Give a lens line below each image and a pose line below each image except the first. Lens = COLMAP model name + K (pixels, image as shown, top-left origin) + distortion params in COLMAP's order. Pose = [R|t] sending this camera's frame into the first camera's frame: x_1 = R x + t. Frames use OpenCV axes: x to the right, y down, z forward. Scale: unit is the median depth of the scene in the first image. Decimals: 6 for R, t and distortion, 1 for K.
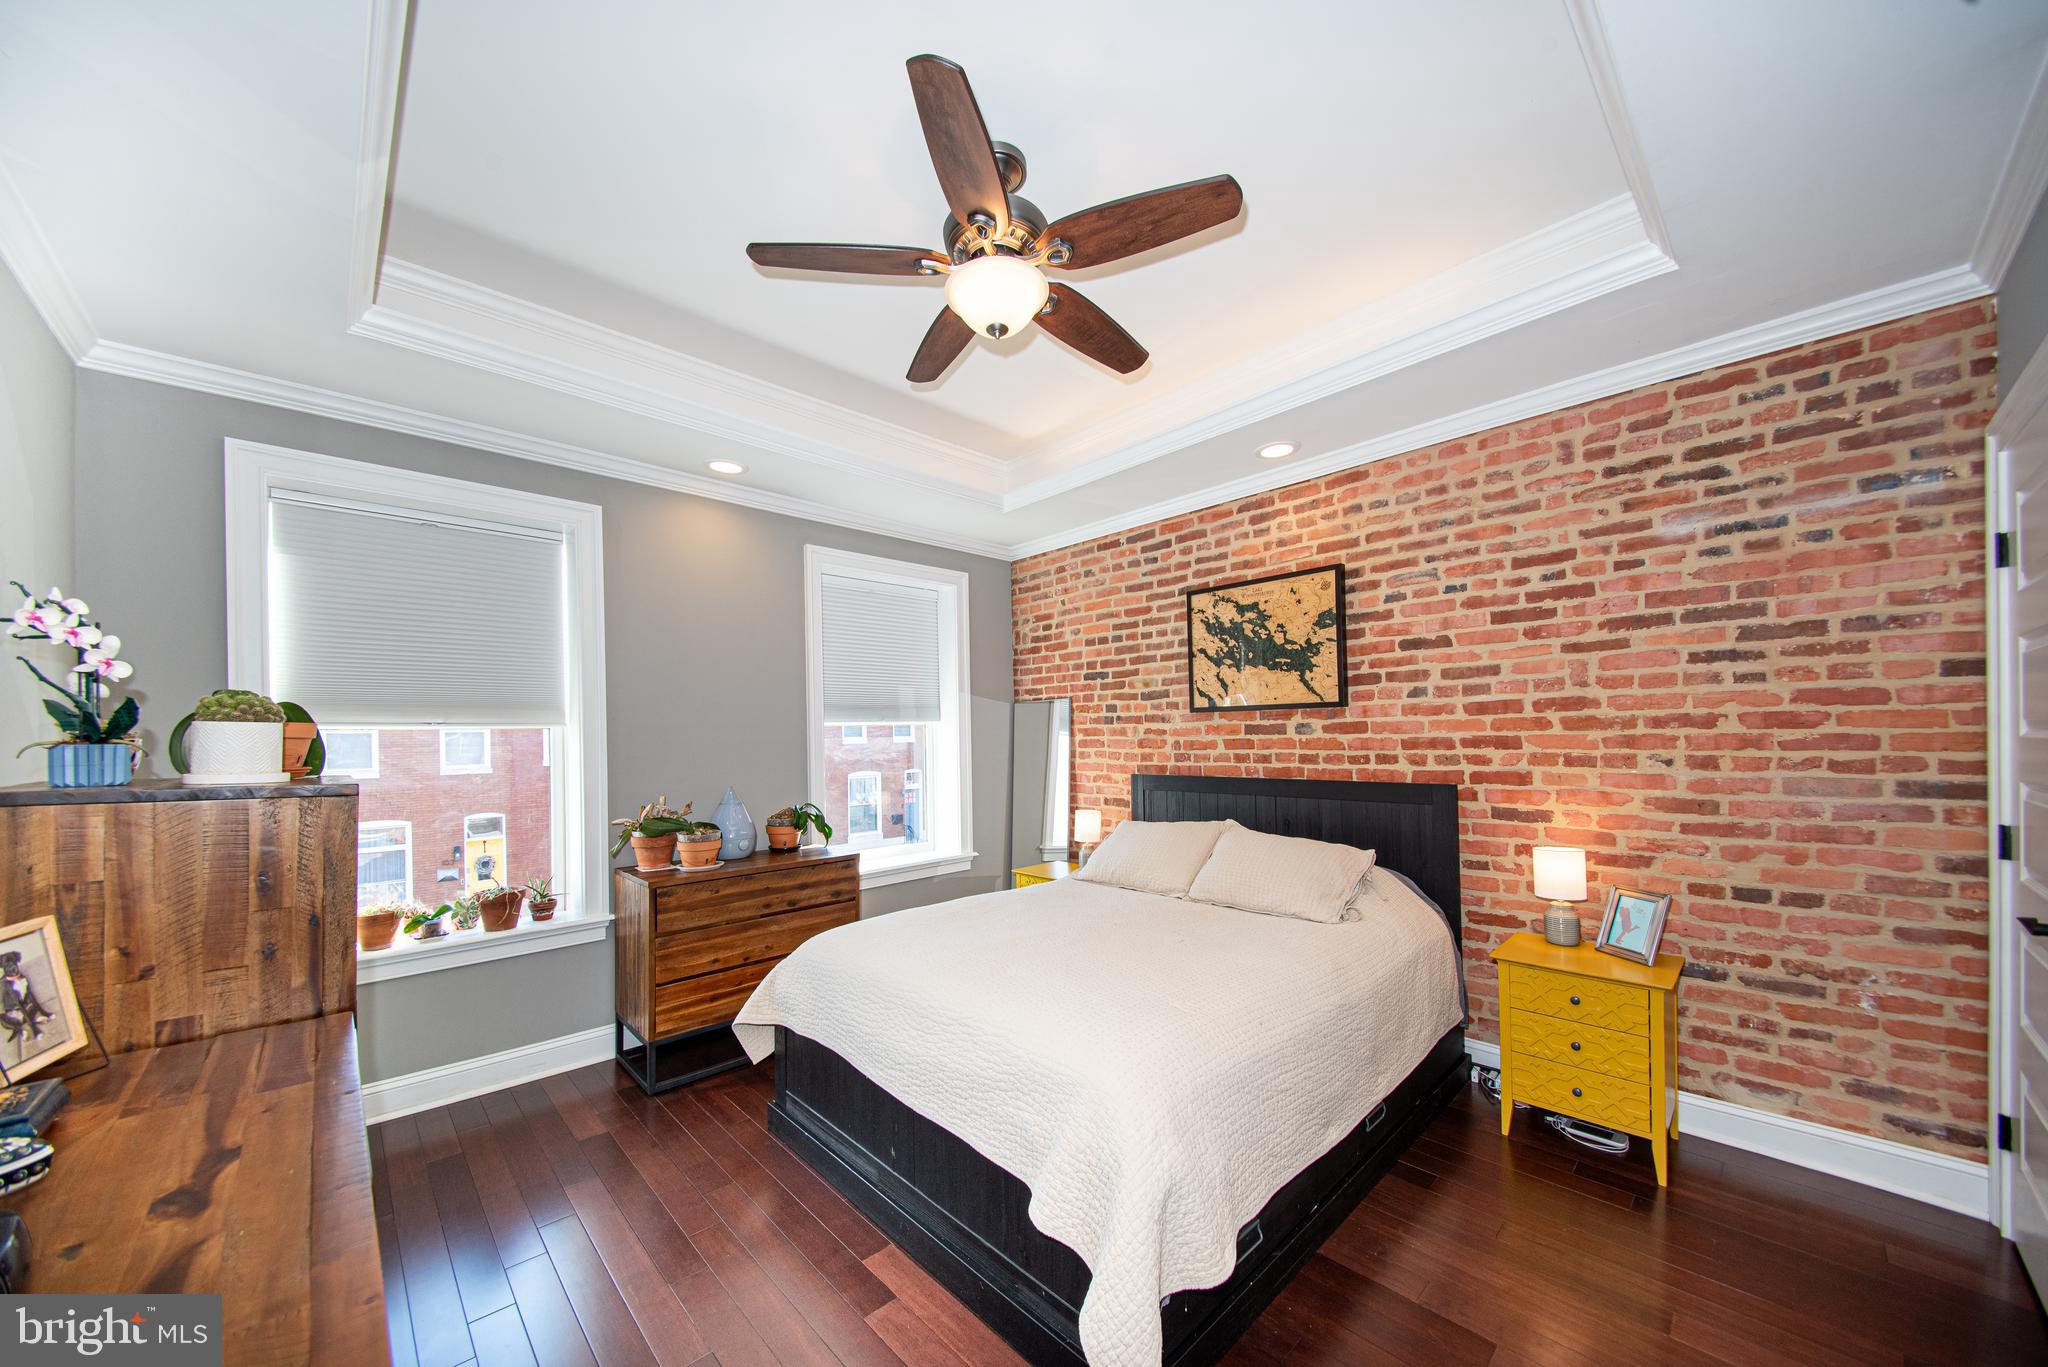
lens RADIAL K [[736.5, 0, 1018.0], [0, 736.5, 715.7], [0, 0, 1]] dist [0.035775, -0.013723]
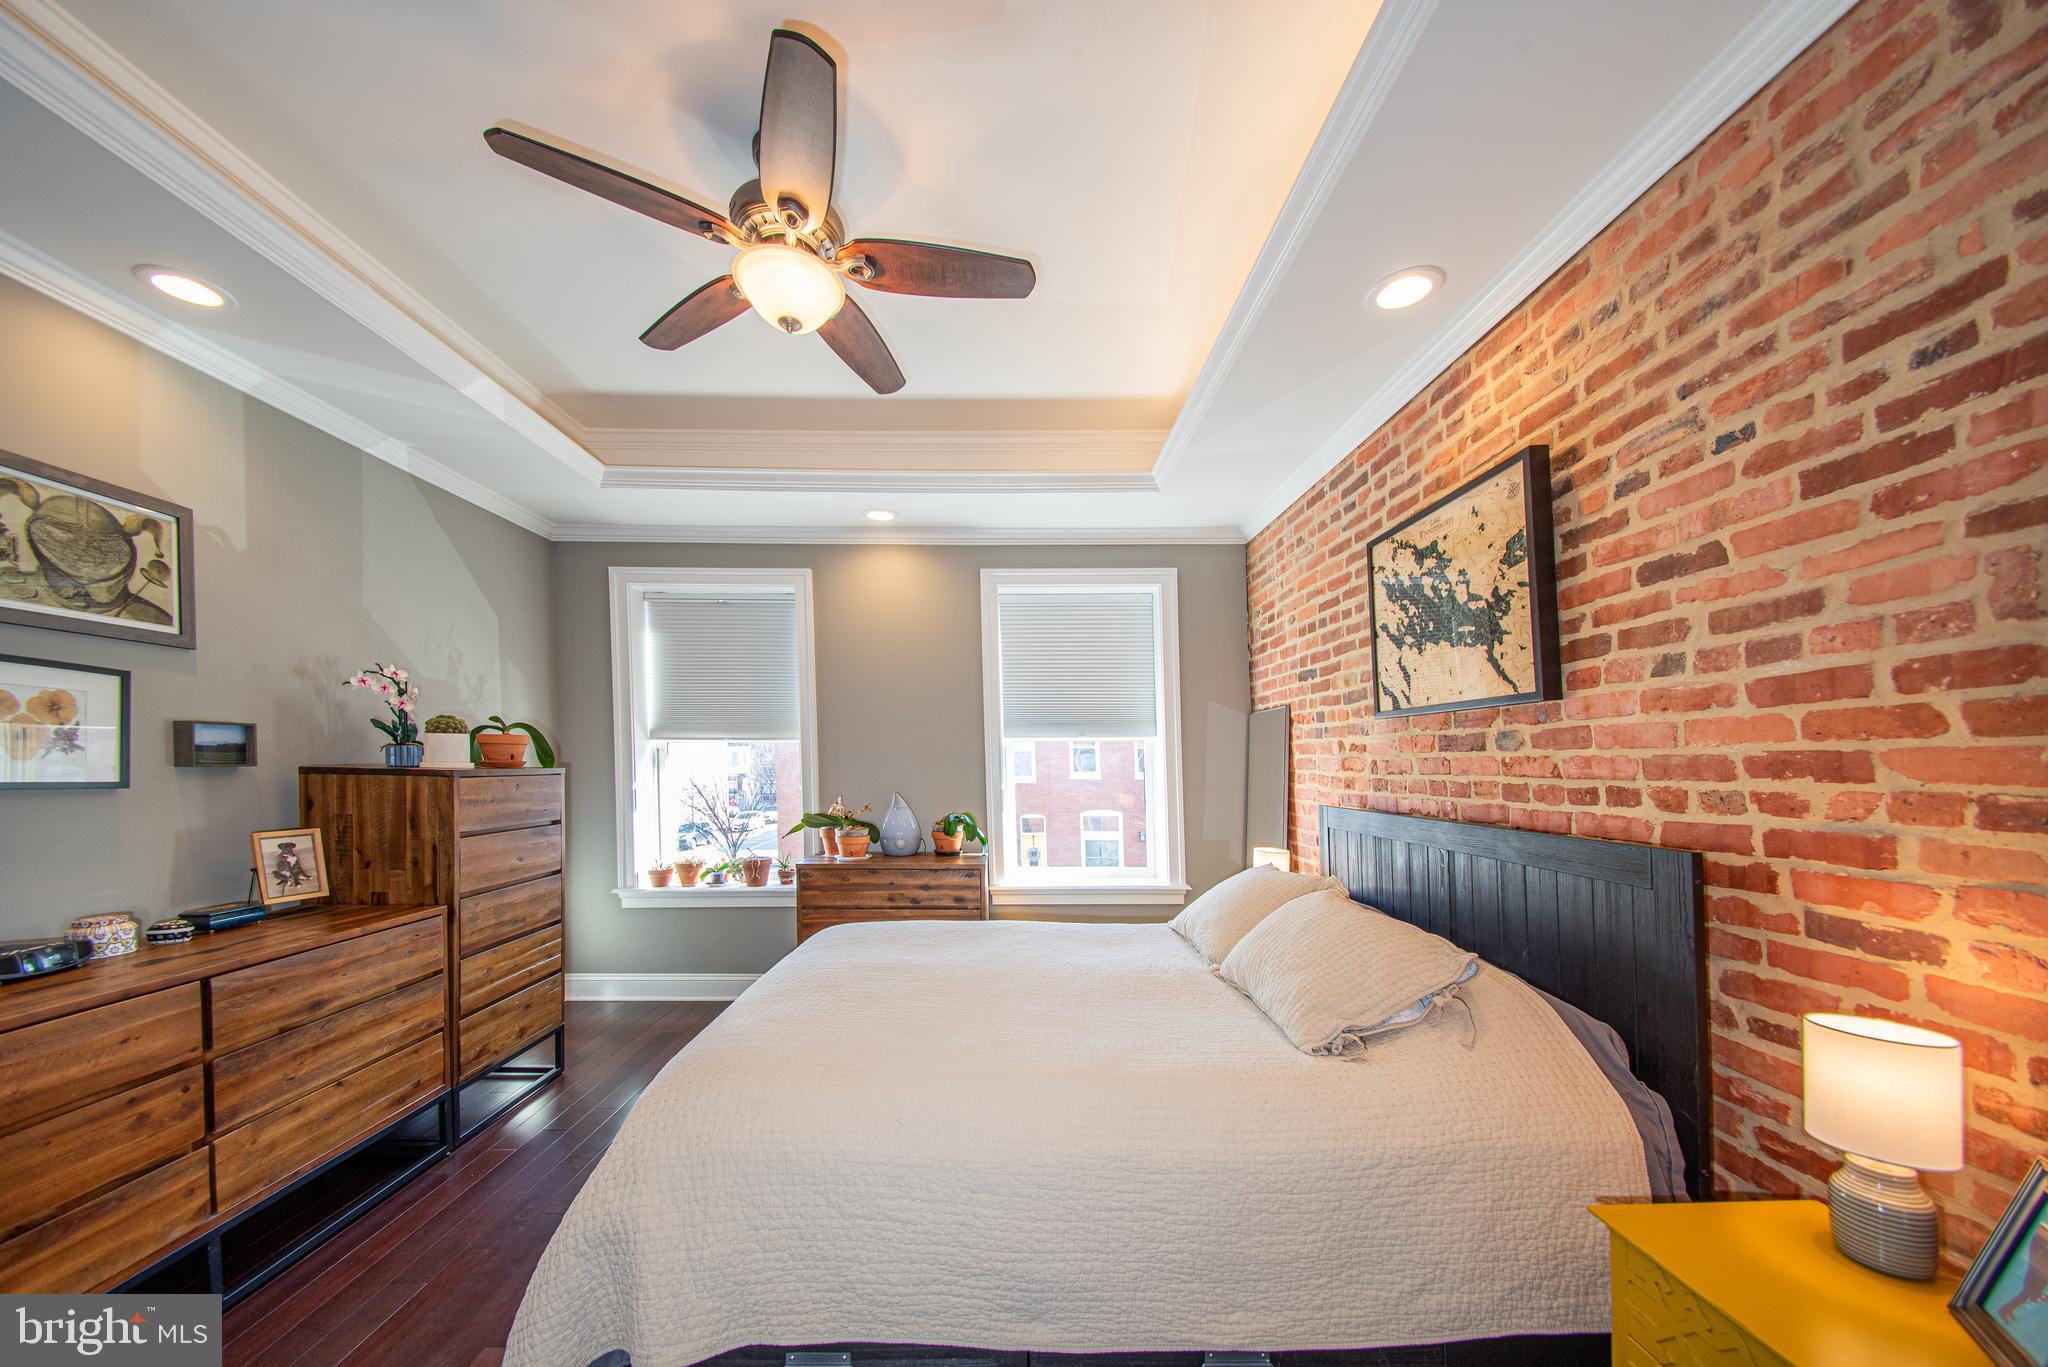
lens RADIAL K [[724.3, 0, 973.9], [0, 724.3, 761.8], [0, 0, 1]] dist [-0.011532, -0.000438]
pose [[0.701631, 0.015320, -0.712376, 0.550629], [0.006302, 0.999596, 0.027704, 0.017074], [0.712512, -0.023927, 0.701251, 0.324120]]
